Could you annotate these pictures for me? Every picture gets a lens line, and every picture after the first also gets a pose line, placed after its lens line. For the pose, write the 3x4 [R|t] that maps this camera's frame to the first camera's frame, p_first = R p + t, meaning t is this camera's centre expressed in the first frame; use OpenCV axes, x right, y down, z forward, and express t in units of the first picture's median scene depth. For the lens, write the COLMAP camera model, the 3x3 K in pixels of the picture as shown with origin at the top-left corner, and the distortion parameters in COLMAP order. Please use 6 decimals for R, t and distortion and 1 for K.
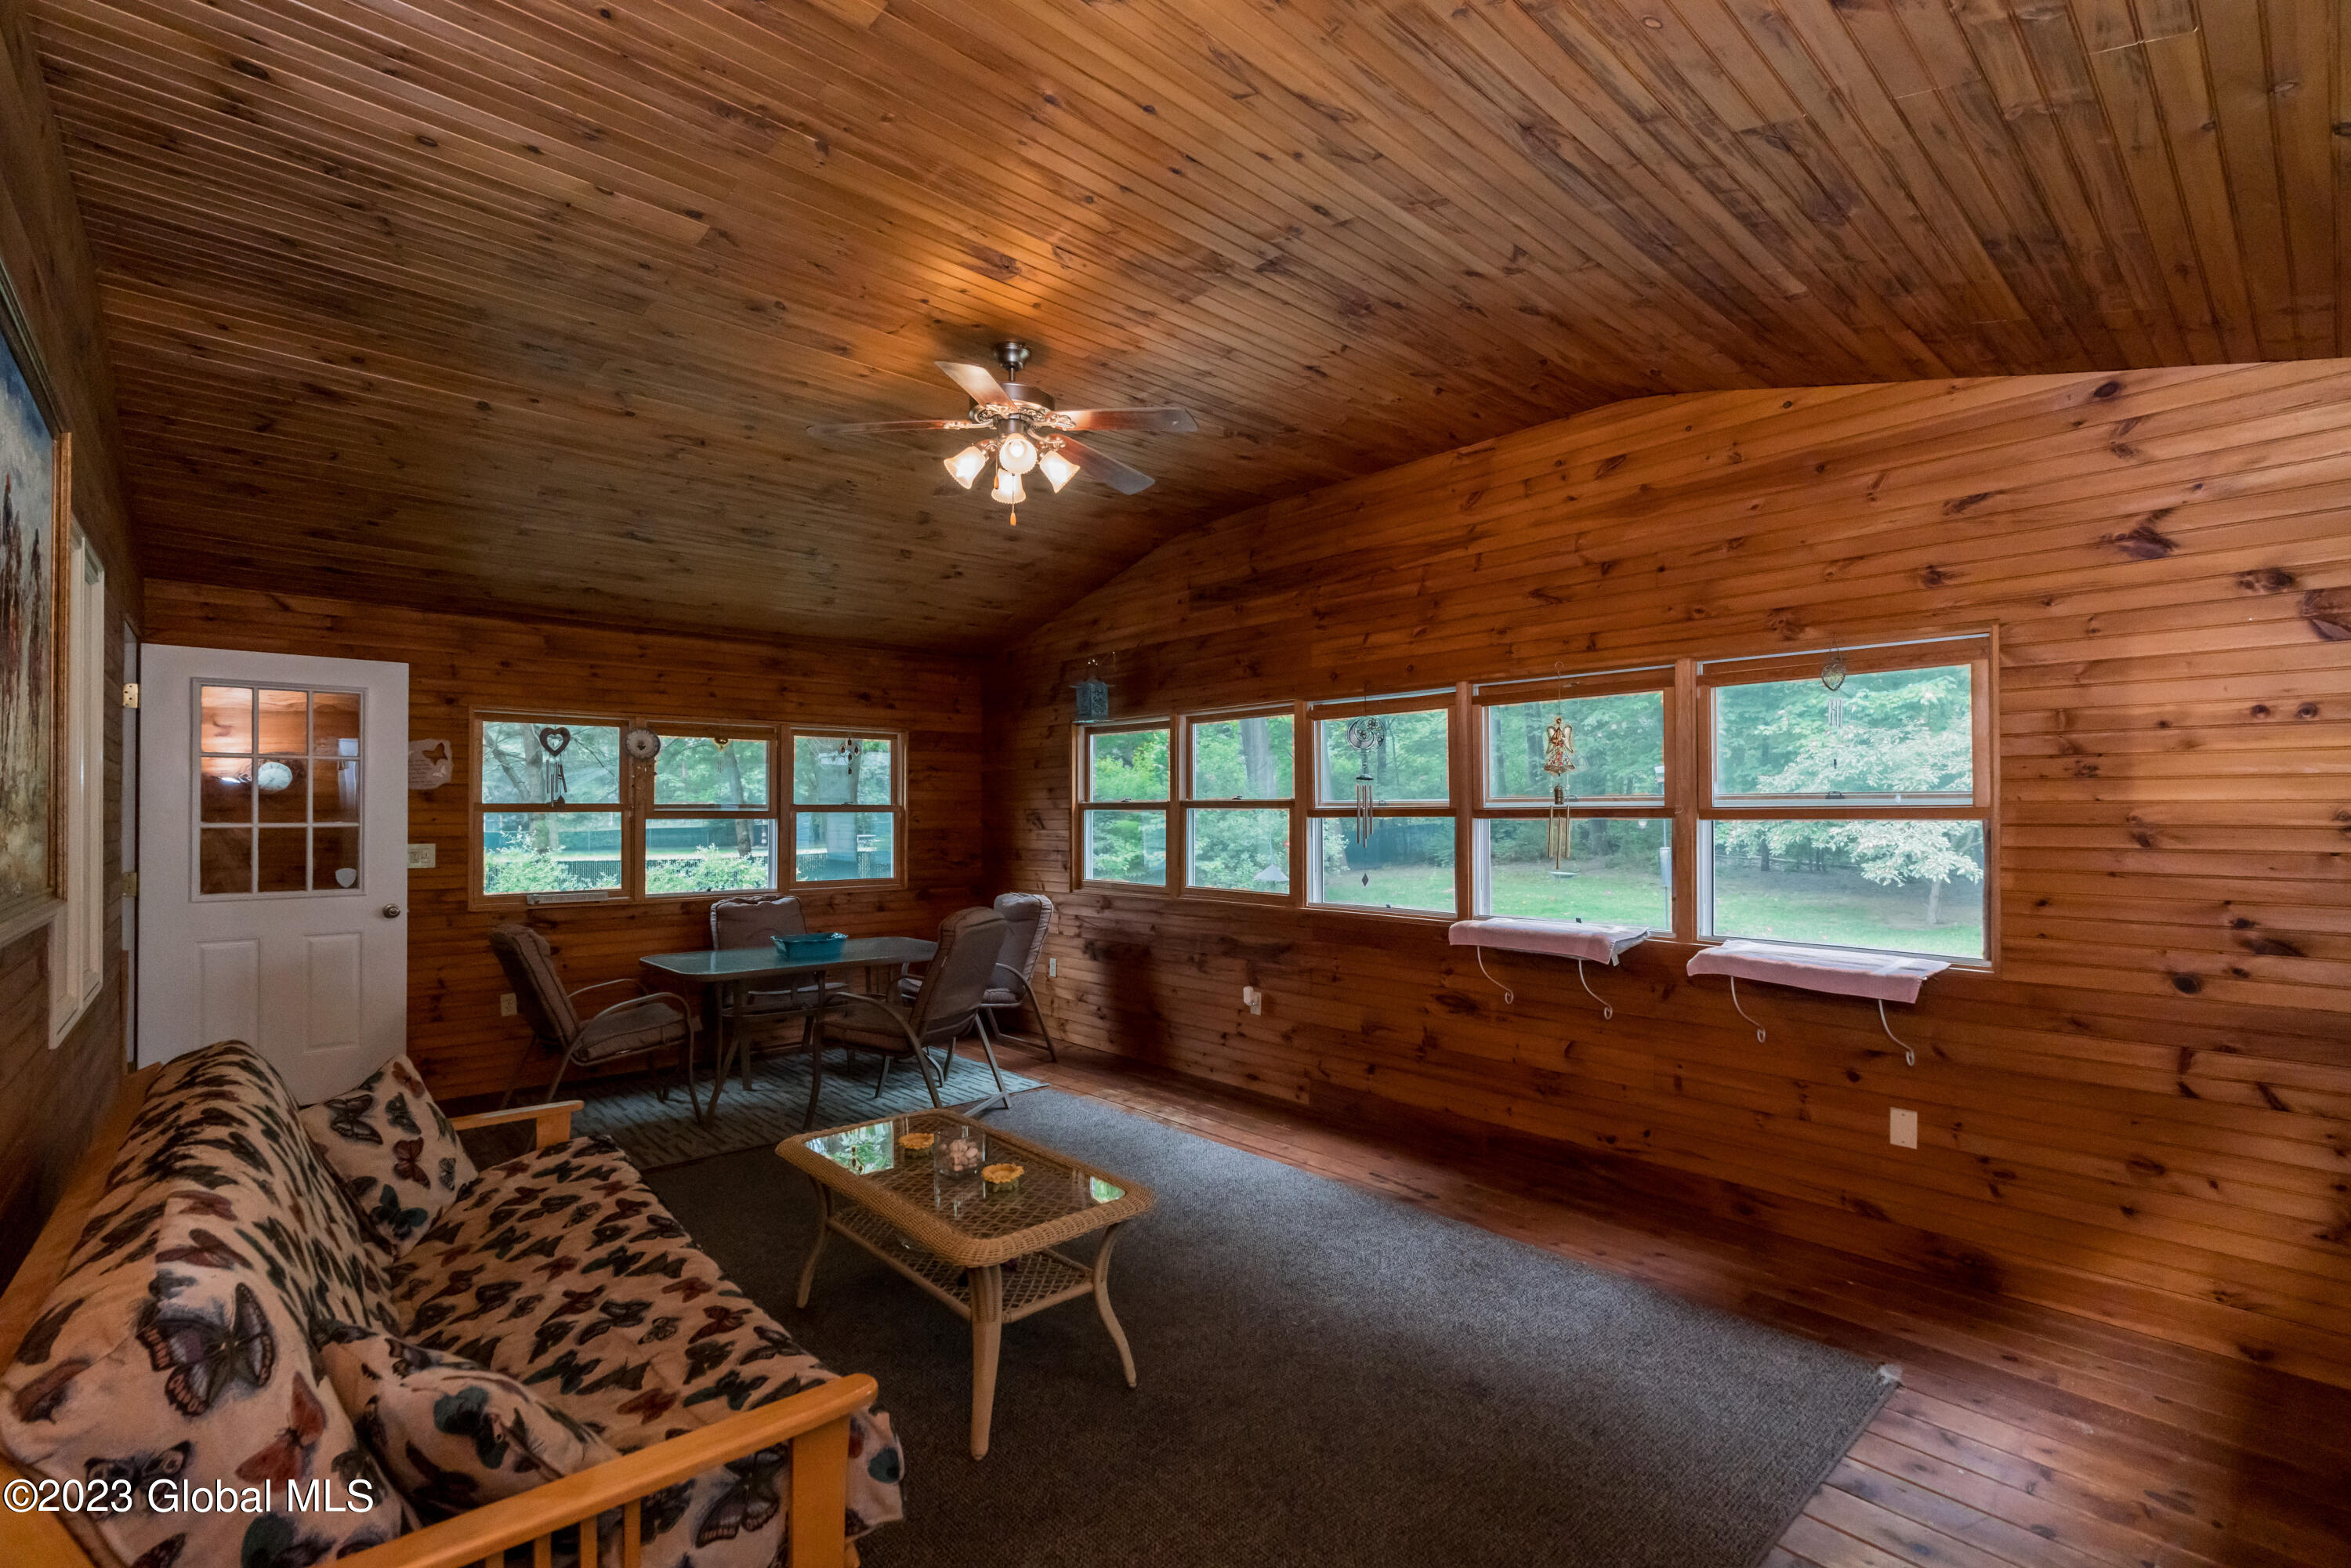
lens RADIAL K [[1056.1, 0, 1168.8], [0, 1056.1, 811.6], [0, 0, 1]] dist [0.000202, 0.000459]
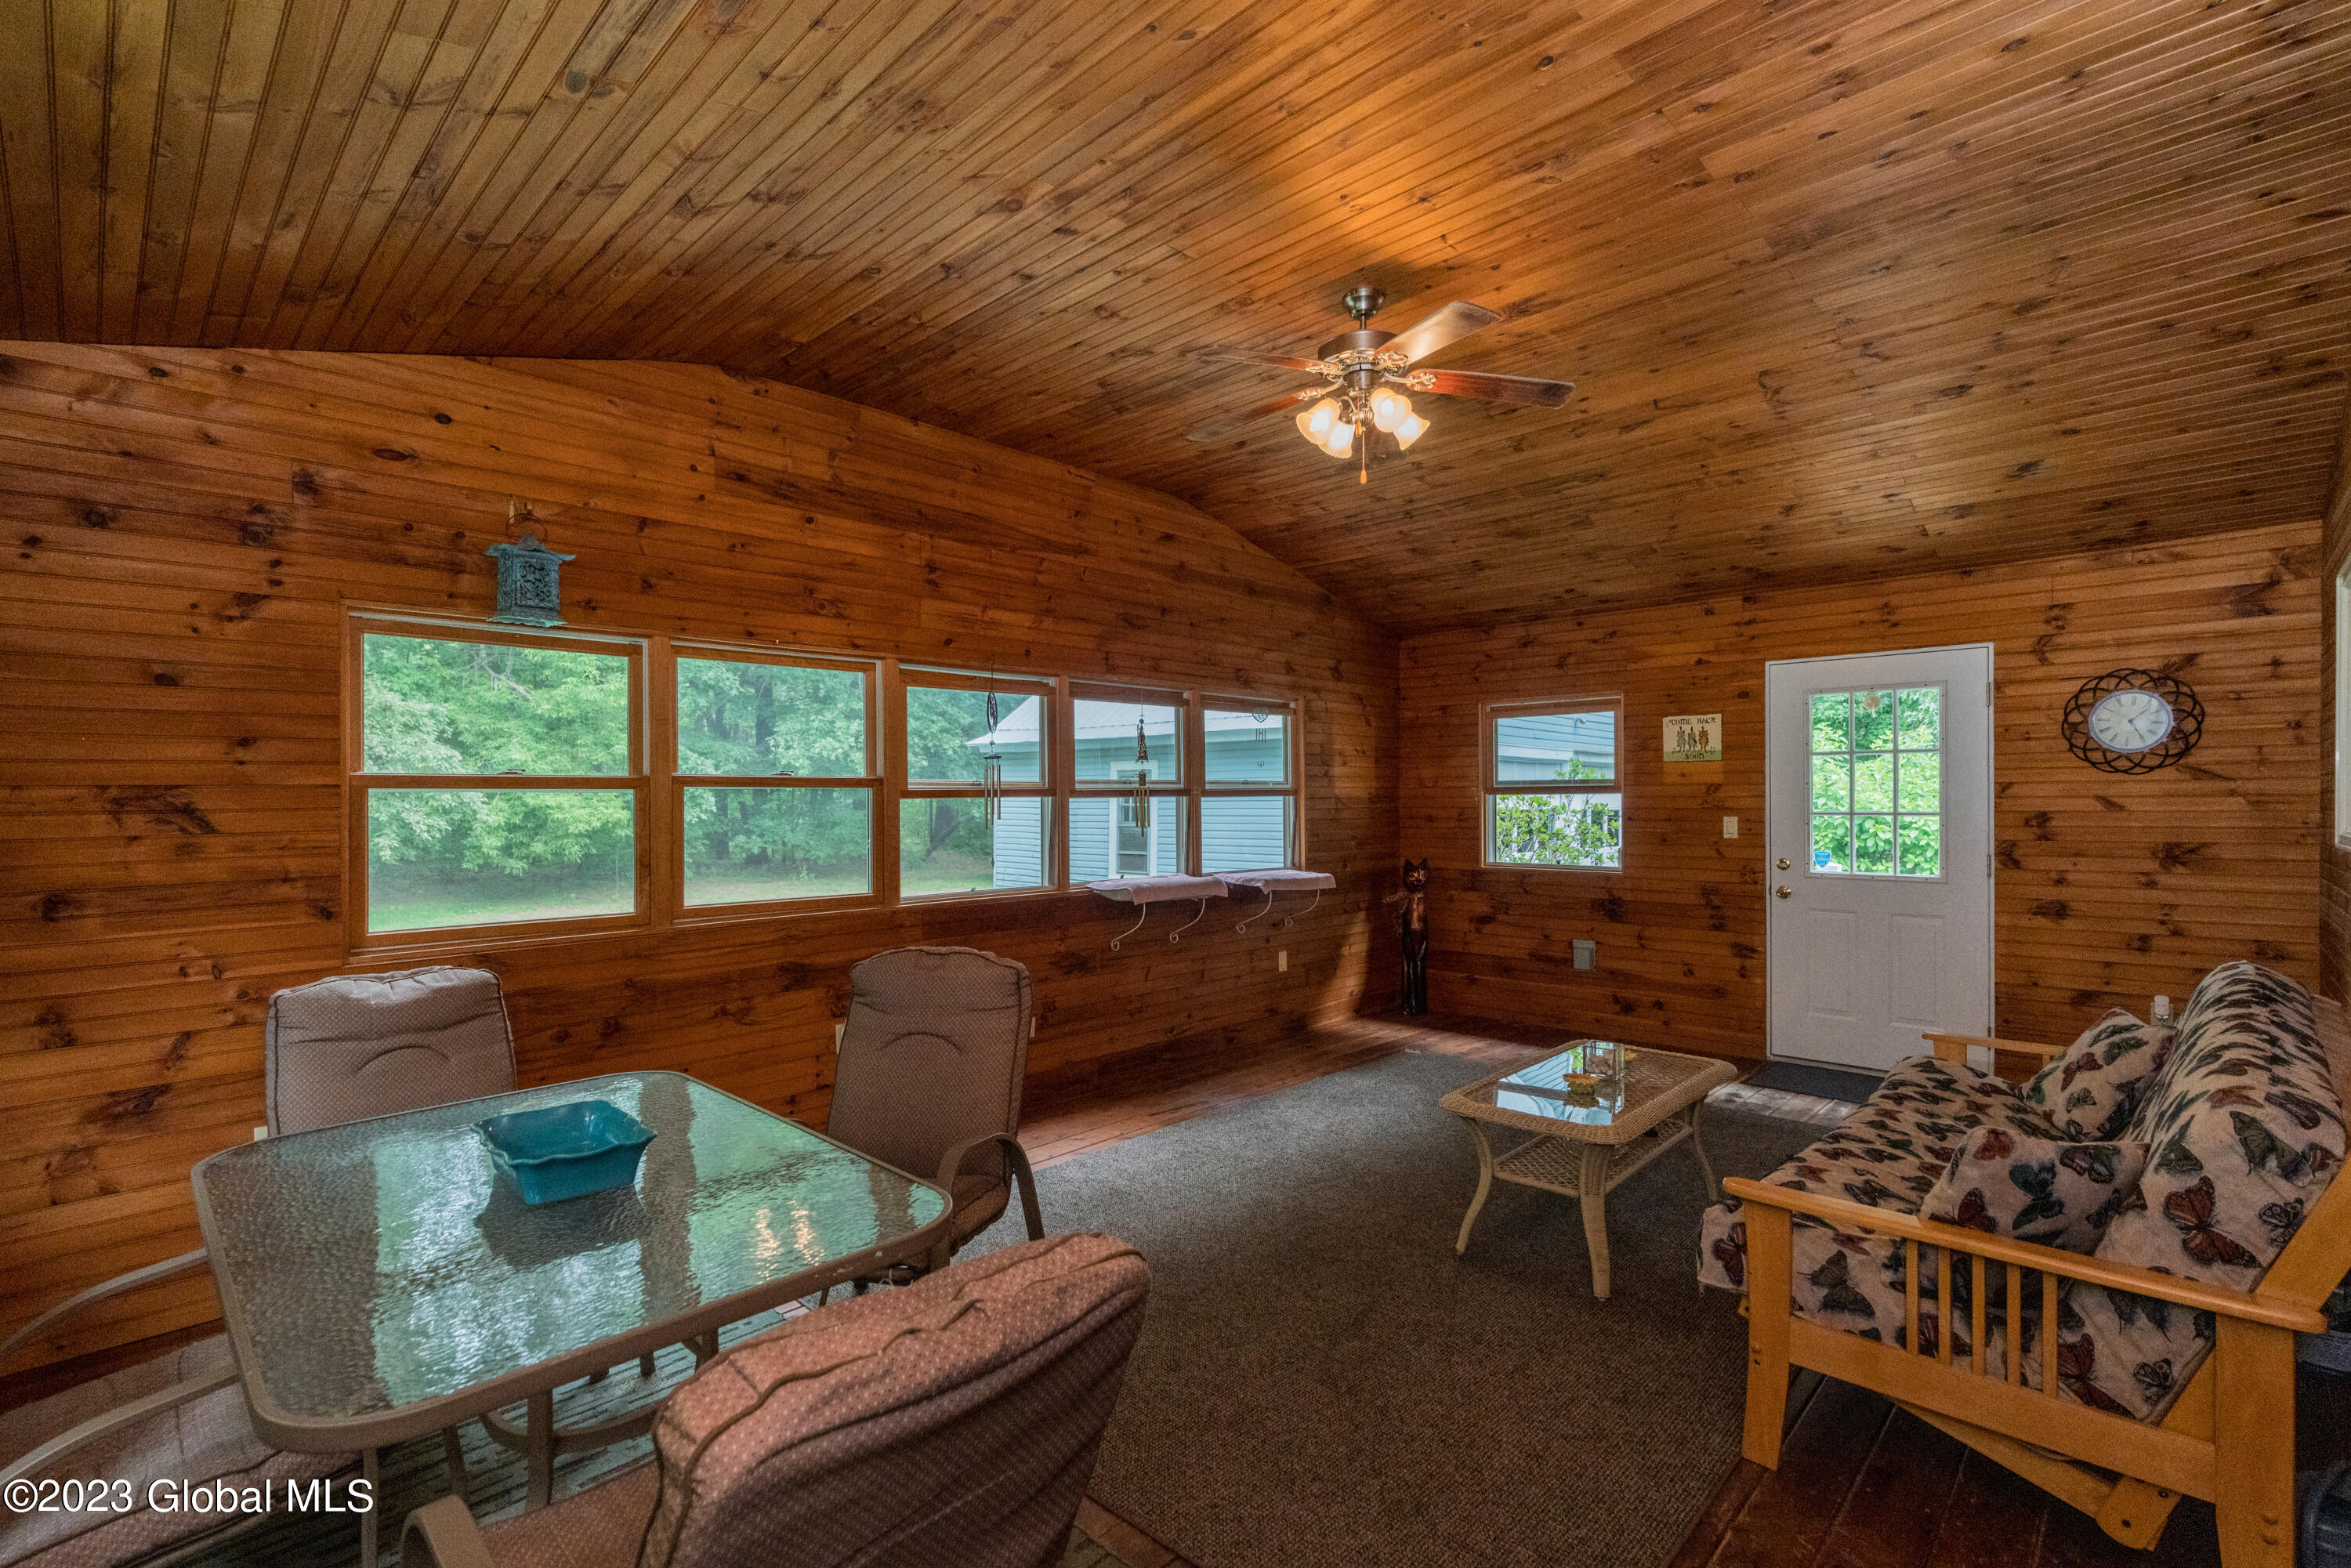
lens RADIAL K [[1071.9, 0, 1179.5], [0, 1071.9, 800.0], [0, 0, 1]] dist [-0.001485, 0.001014]
pose [[-0.068440, -0.009128, 0.997613, -0.893081], [0.001386, 0.999956, 0.009245, -0.001343], [-0.997654, 0.002015, -0.068424, 0.998566]]
